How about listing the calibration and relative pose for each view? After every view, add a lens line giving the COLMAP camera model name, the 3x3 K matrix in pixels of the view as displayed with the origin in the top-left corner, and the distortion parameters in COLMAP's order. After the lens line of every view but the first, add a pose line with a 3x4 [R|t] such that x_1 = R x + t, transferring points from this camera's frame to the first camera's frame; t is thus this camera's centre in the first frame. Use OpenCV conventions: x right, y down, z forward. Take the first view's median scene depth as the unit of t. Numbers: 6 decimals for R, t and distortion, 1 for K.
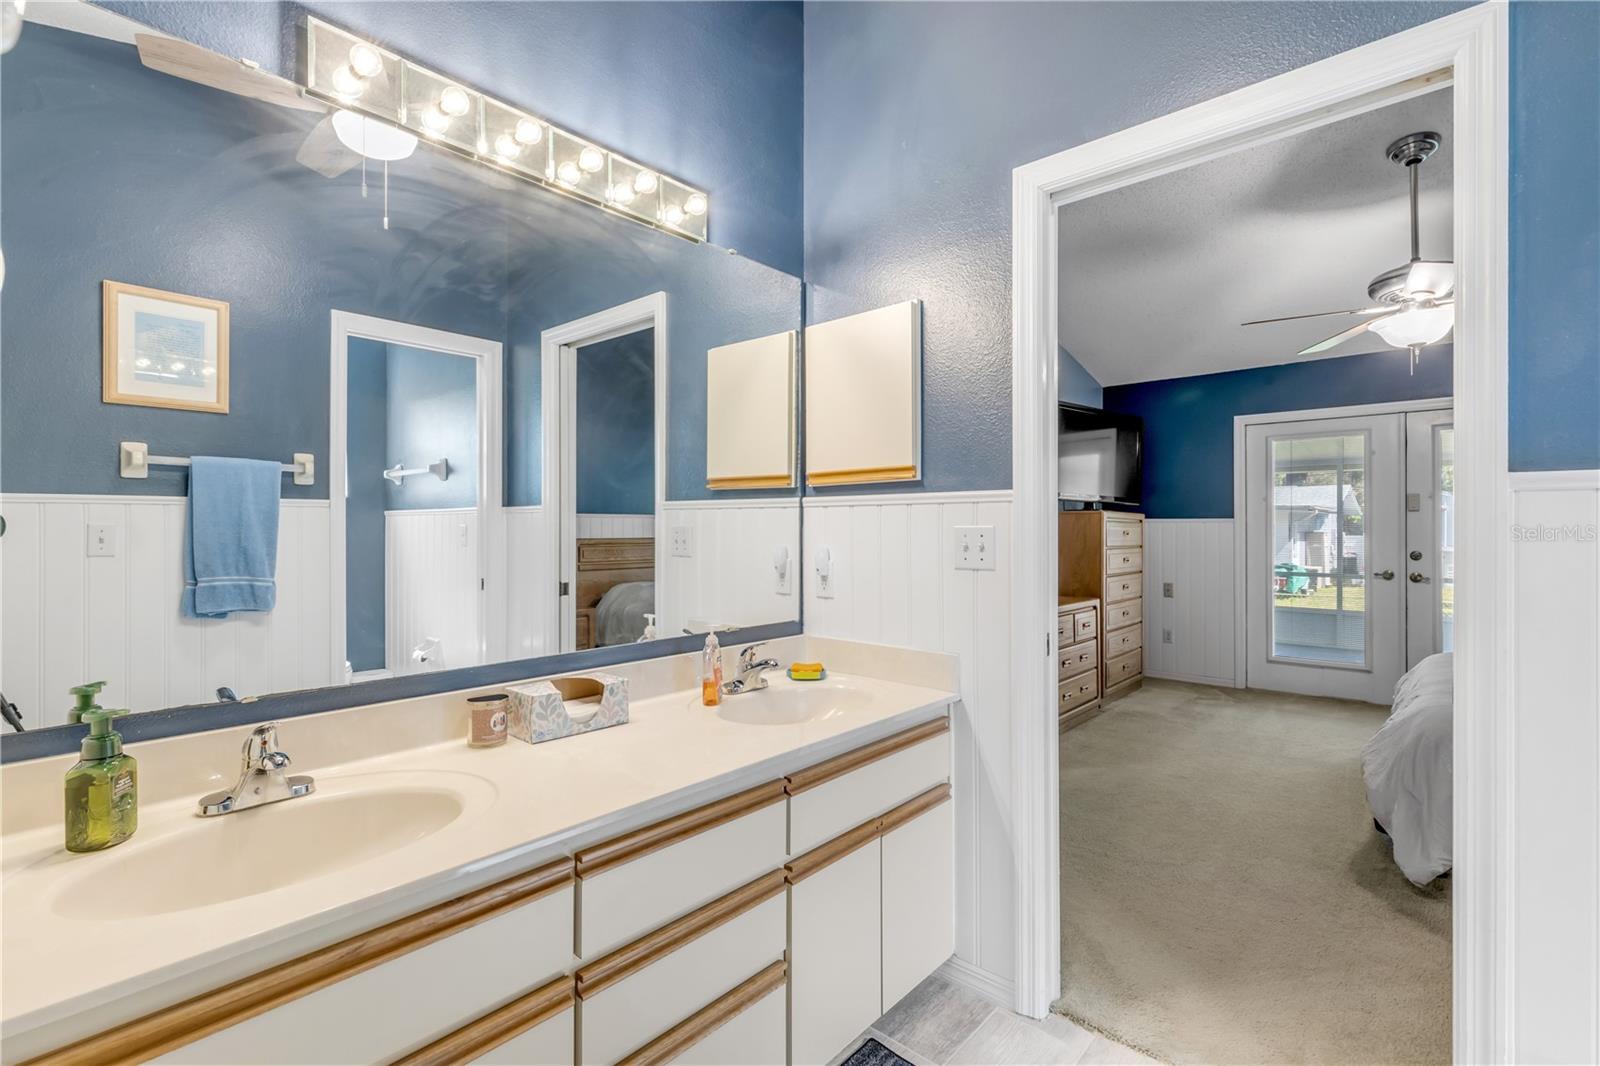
lens RADIAL K [[719.3, 0, 792.5], [0, 719.3, 527.7], [0, 0, 1]] dist [0.001961, 0.000121]
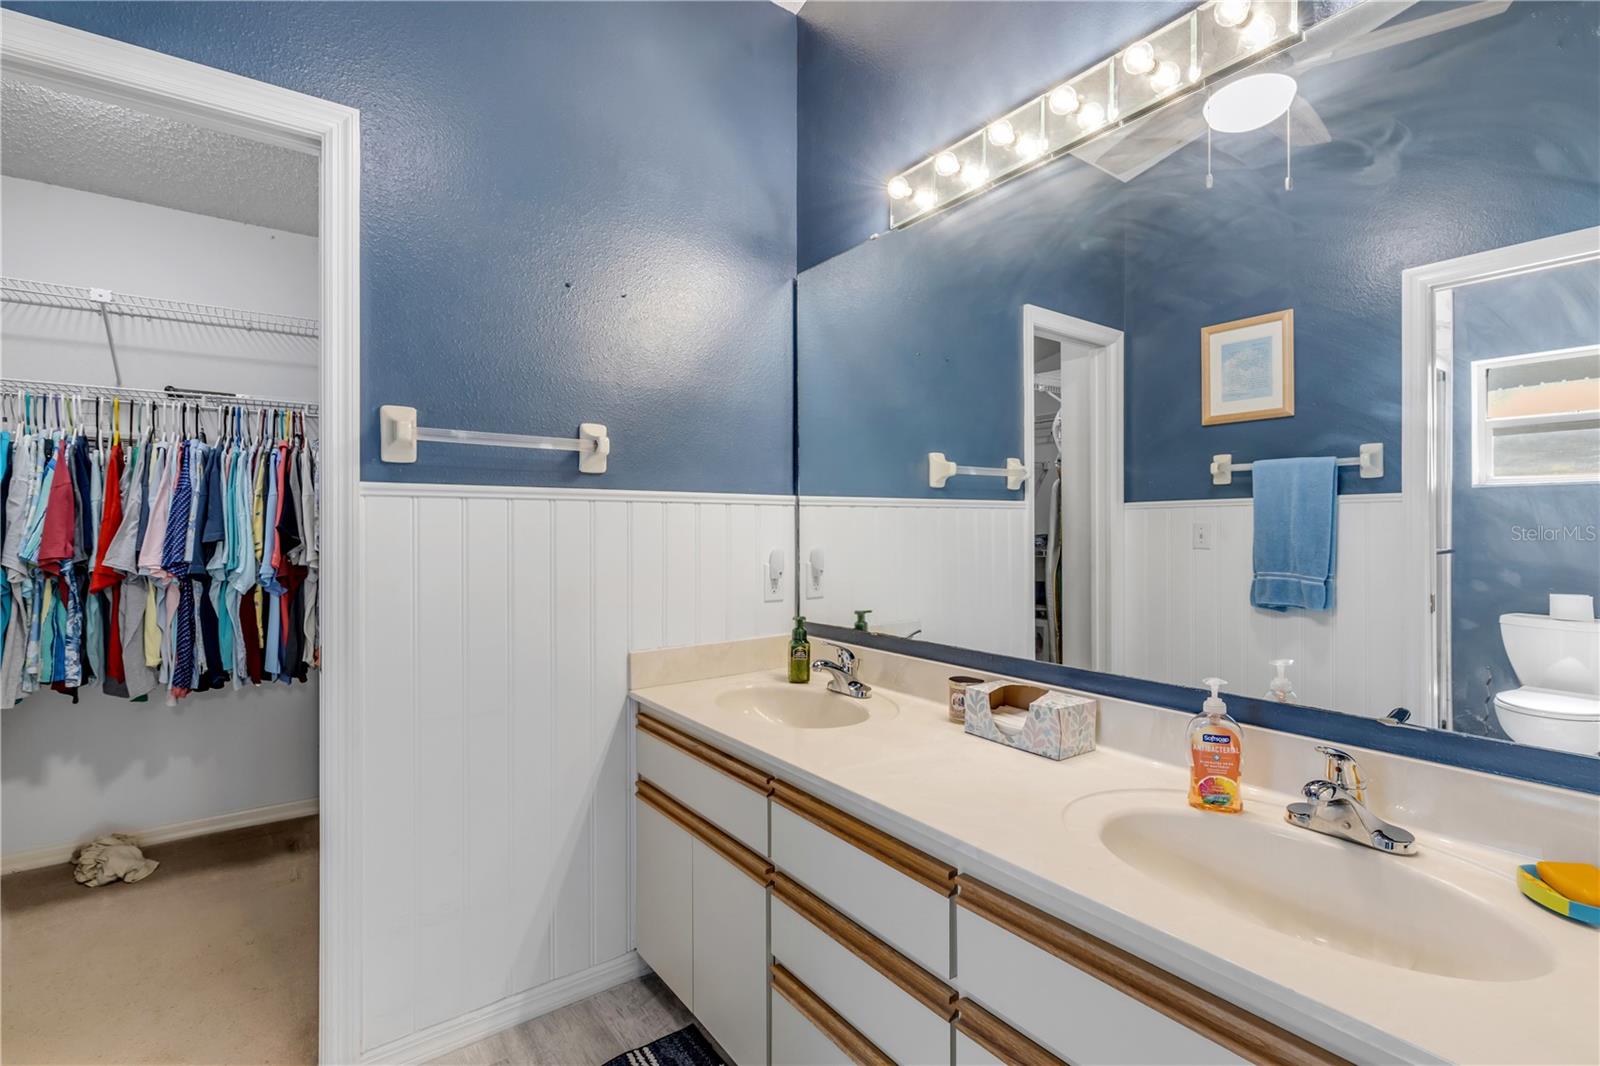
lens RADIAL K [[719.3, 0, 797.1], [0, 719.3, 527.3], [0, 0, 1]] dist [0.001961, 0.000121]
pose [[-0.204809, -0.001739, -0.978800, 0.400664], [0.003211, 0.999992, -0.002448, 0.002668], [0.978797, -0.003644, -0.204802, 0.548194]]
